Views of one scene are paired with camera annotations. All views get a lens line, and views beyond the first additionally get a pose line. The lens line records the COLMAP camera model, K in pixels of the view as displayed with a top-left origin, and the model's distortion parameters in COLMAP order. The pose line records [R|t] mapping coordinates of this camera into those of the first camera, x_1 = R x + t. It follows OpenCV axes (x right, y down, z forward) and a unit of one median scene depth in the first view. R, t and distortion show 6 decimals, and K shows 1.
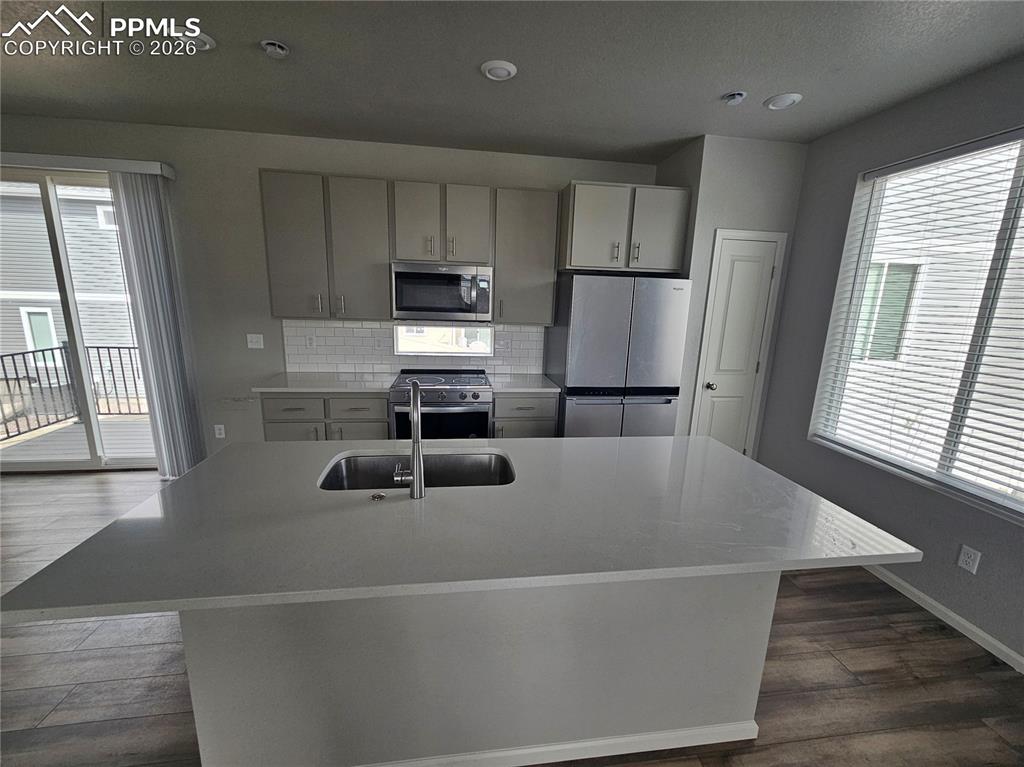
lens RADIAL K [[418.3, 0, 516.1], [0, 418.3, 390.1], [0, 0, 1]] dist [-0.002730, 0.002684]
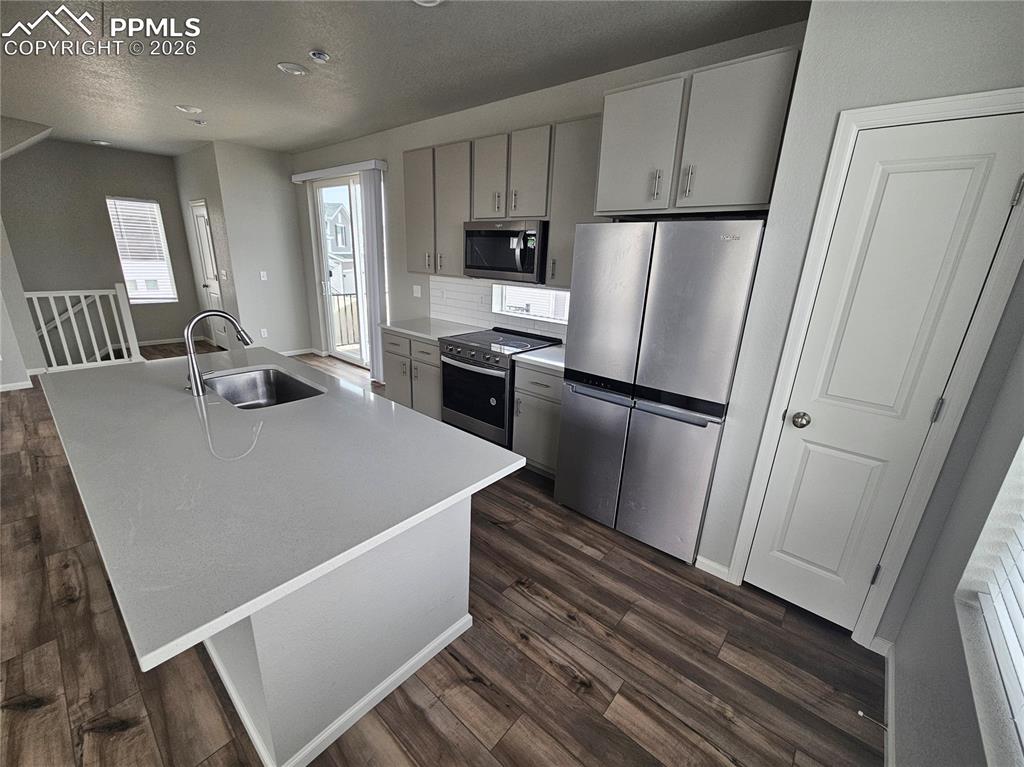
lens RADIAL K [[418.3, 0, 518.1], [0, 418.3, 390.8], [0, 0, 1]] dist [-0.002730, 0.002684]
pose [[0.666068, 0.226047, -0.710814, 0.635748], [-0.178617, 0.973583, 0.142239, -0.061667], [0.724189, 0.032223, 0.688848, 0.374063]]
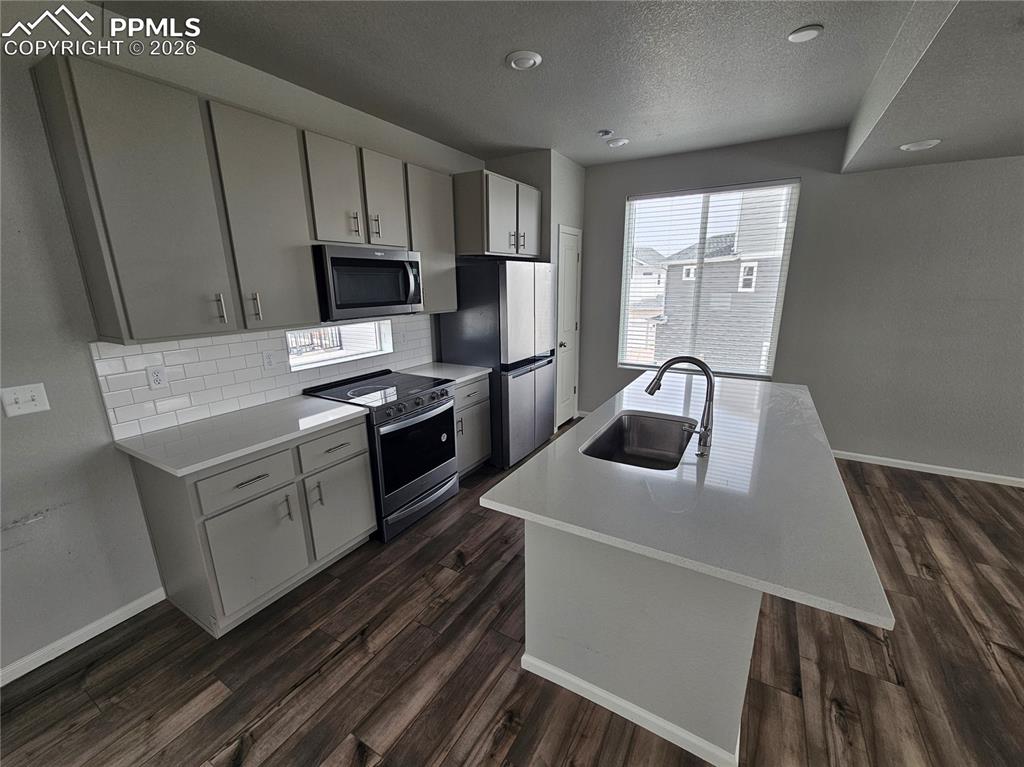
lens RADIAL K [[418.3, 0, 516.8], [0, 418.3, 388.2], [0, 0, 1]] dist [-0.002730, 0.002684]
pose [[0.625205, -0.232779, 0.744938, -0.682002], [0.205104, 0.969940, 0.130949, -0.083103], [-0.753028, 0.070920, 0.654156, 0.269428]]
